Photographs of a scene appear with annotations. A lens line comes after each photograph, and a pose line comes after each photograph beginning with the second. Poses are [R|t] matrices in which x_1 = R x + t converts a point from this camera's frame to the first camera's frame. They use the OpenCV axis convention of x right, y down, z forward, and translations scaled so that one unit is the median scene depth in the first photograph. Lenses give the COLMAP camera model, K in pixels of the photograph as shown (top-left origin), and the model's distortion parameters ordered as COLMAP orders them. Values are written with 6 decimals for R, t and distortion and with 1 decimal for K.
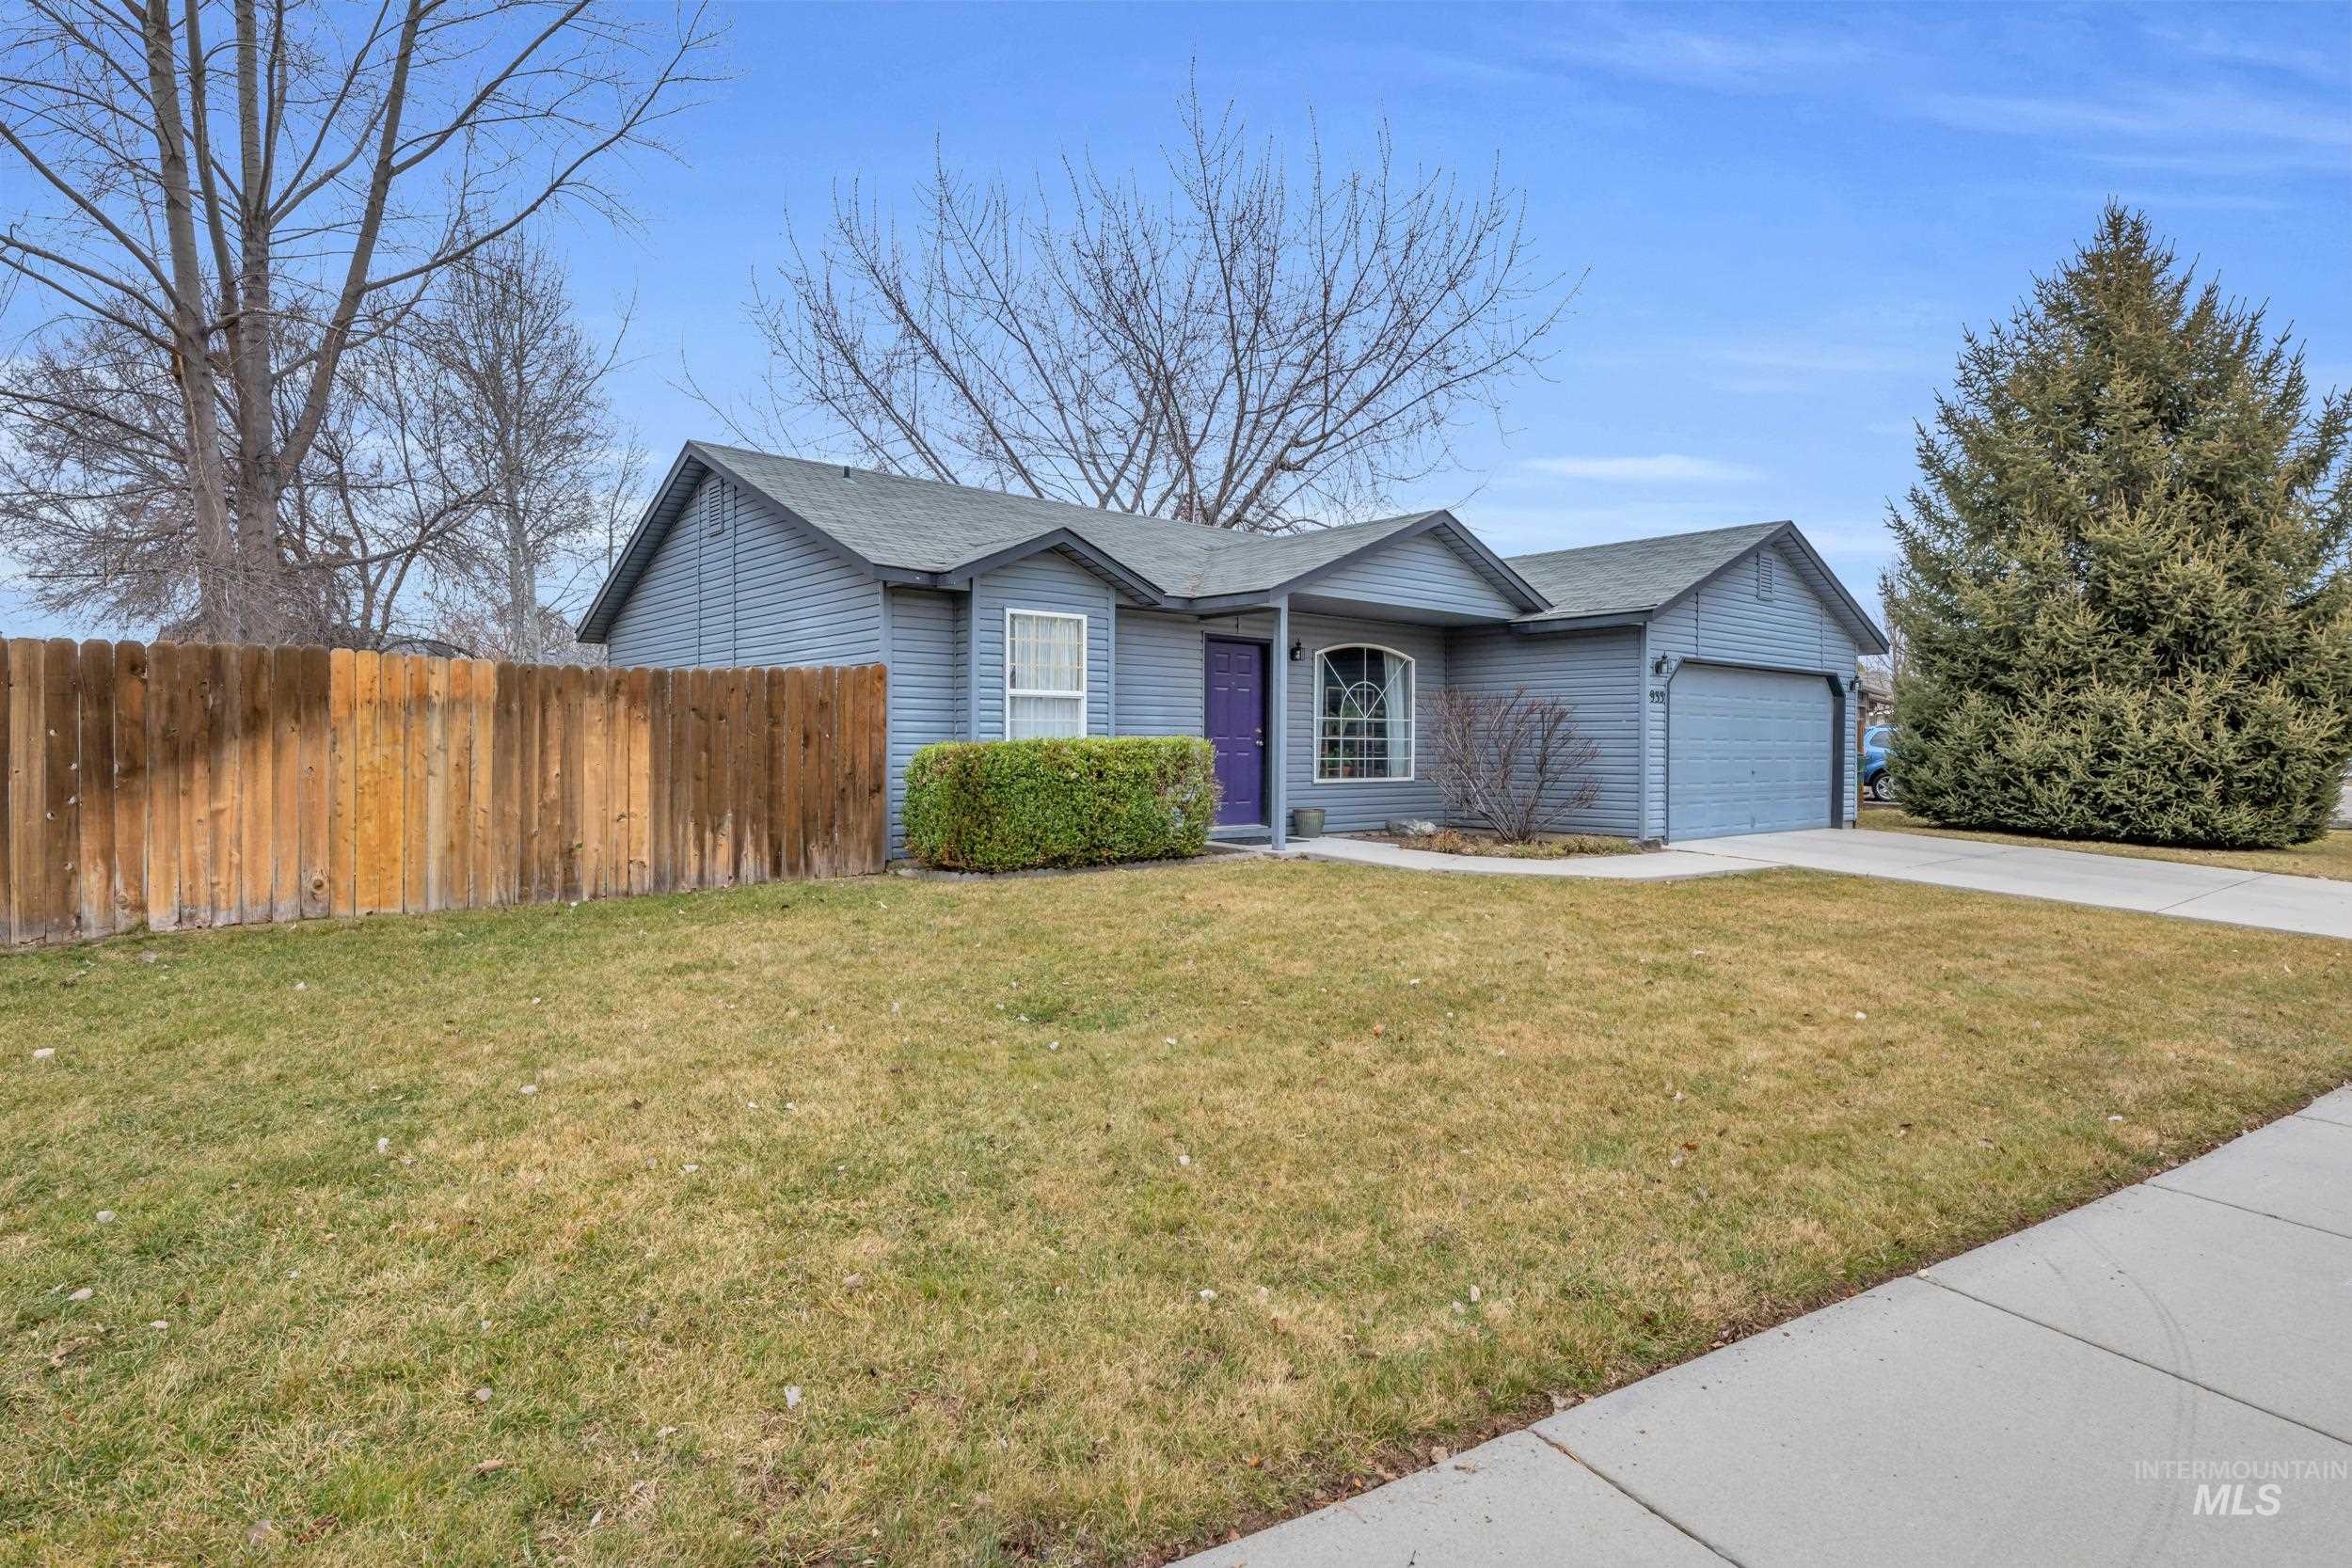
lens RADIAL K [[1255.7, 0, 1171.6], [0, 1255.7, 758.4], [0, 0, 1]] dist [0.004232, 0.001261]
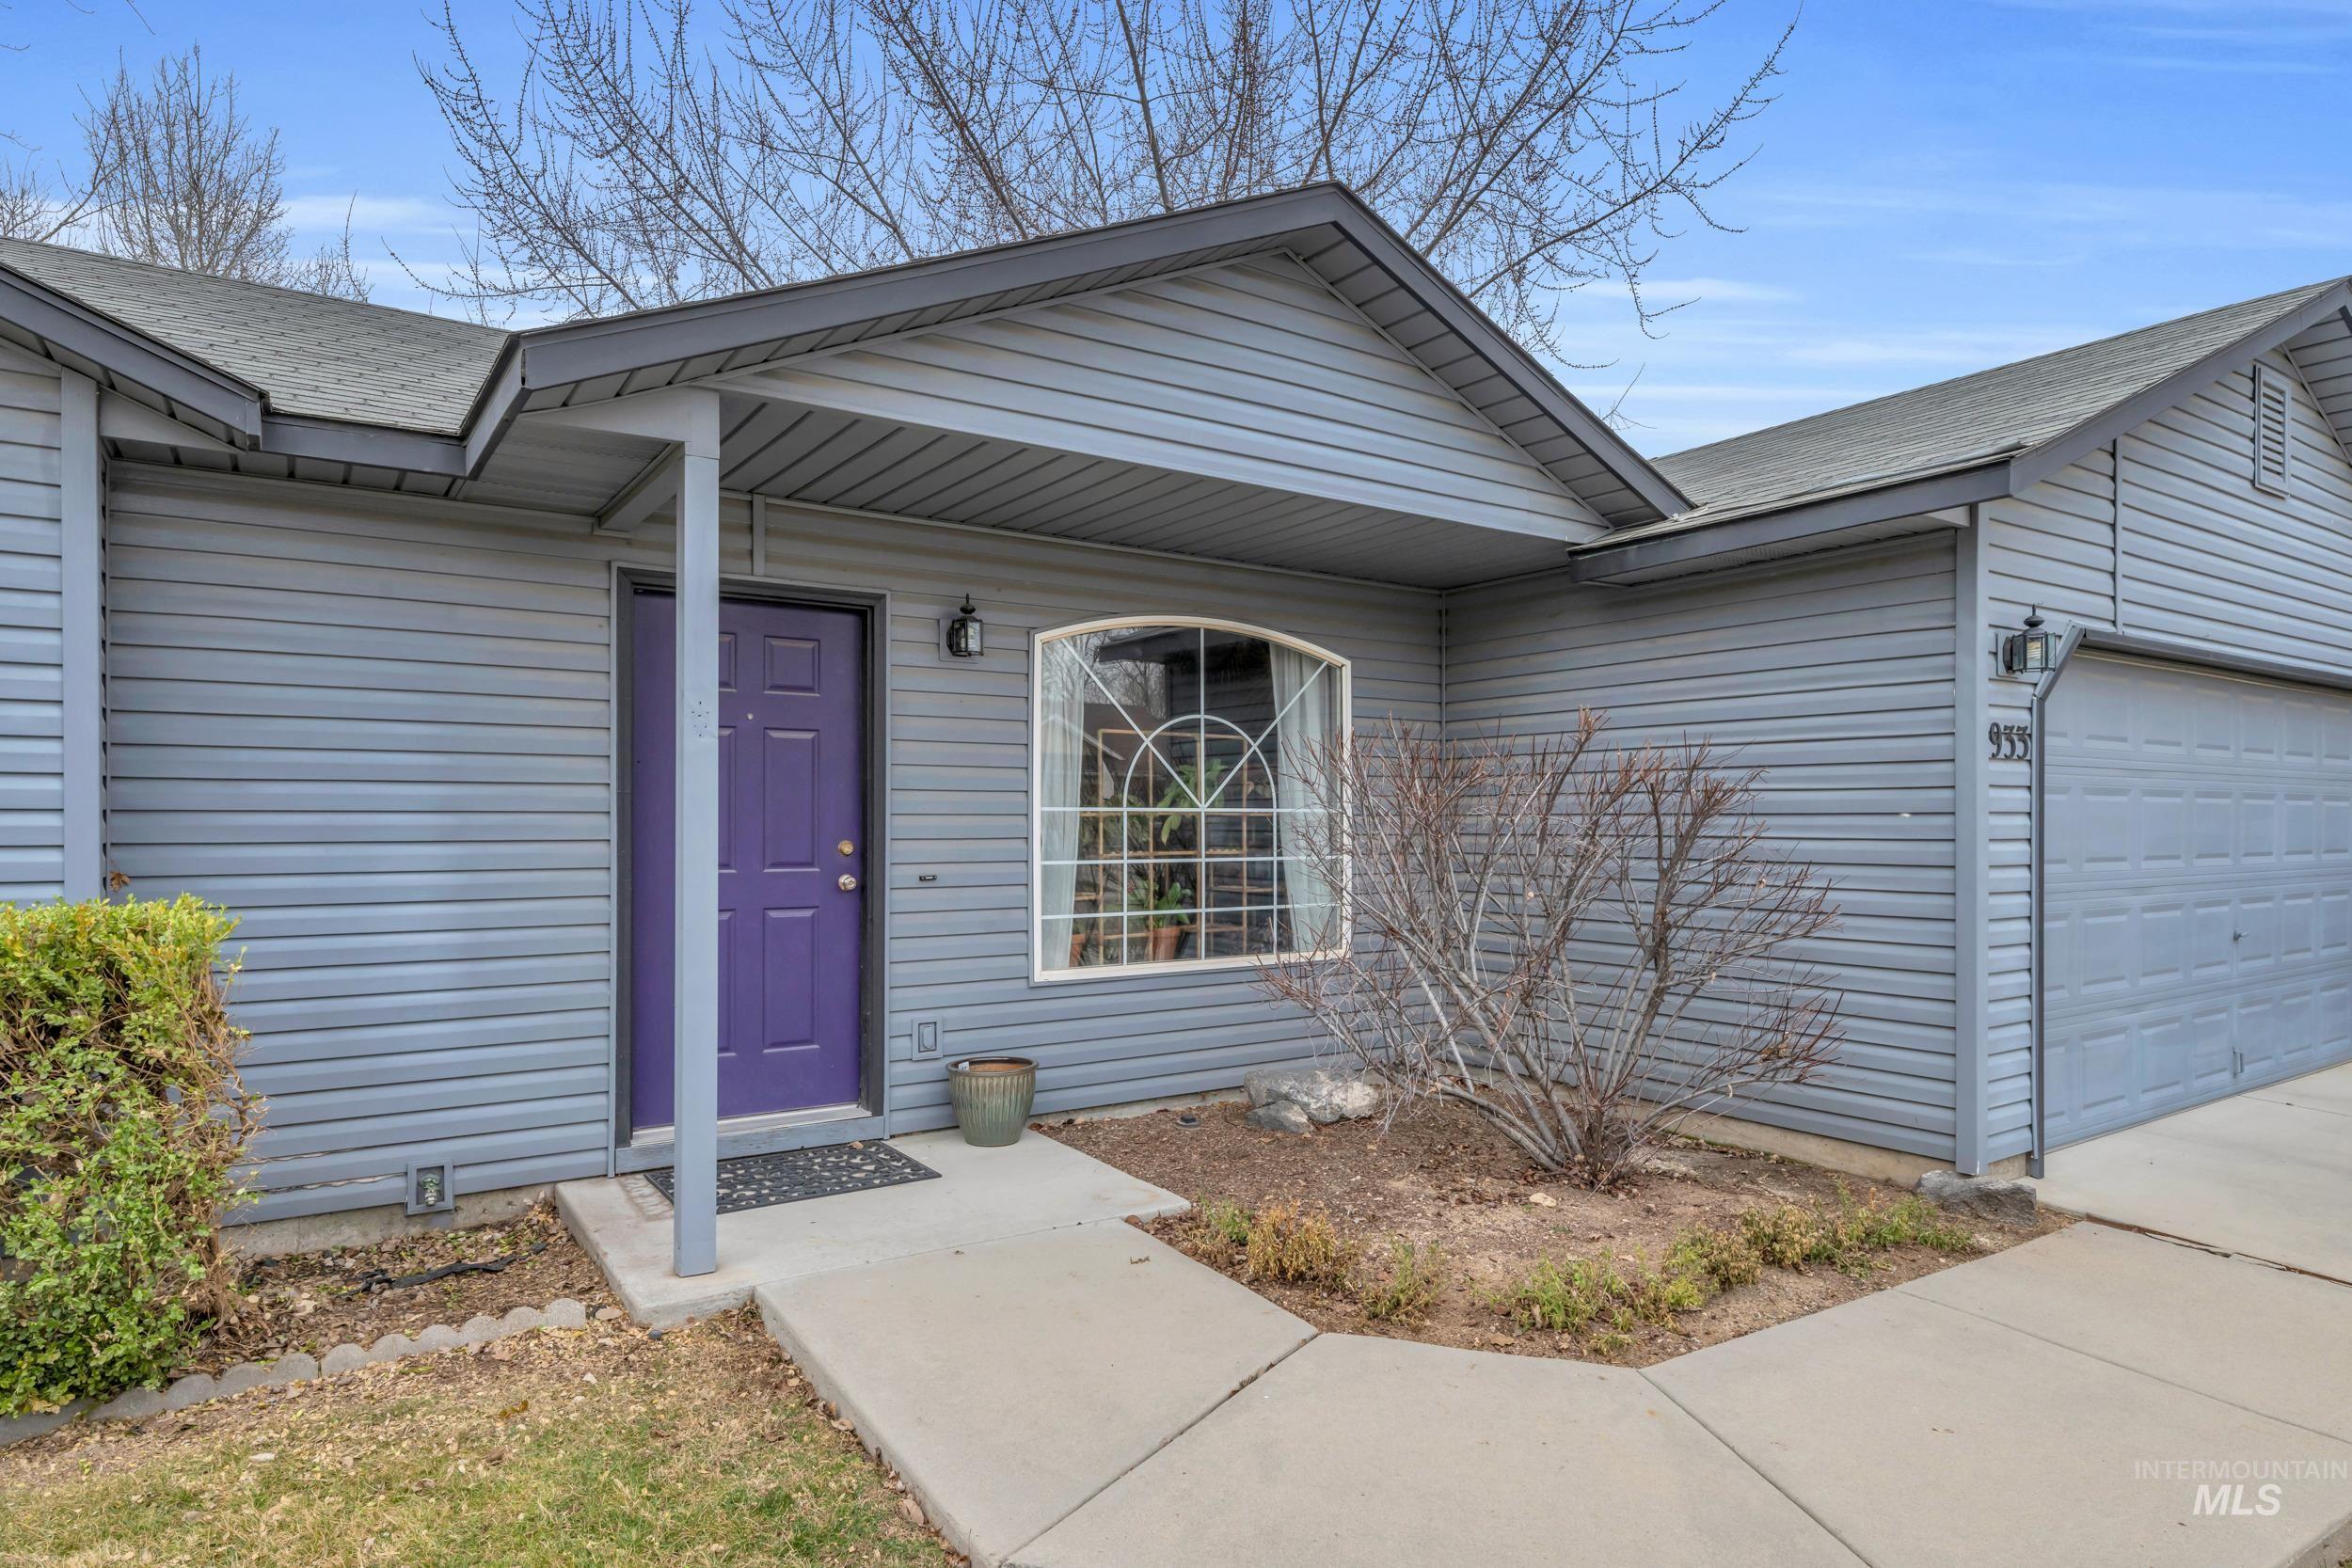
lens RADIAL K [[1321.9, 0, 1187.8], [0, 1321.9, 807.7], [0, 0, 1]] dist [-0.007437, -0.000104]
pose [[0.992998, -0.006107, -0.117976, 0.236548], [0.004083, 0.999841, -0.017385, -0.029506], [0.118063, 0.016781, 0.992864, 0.703818]]
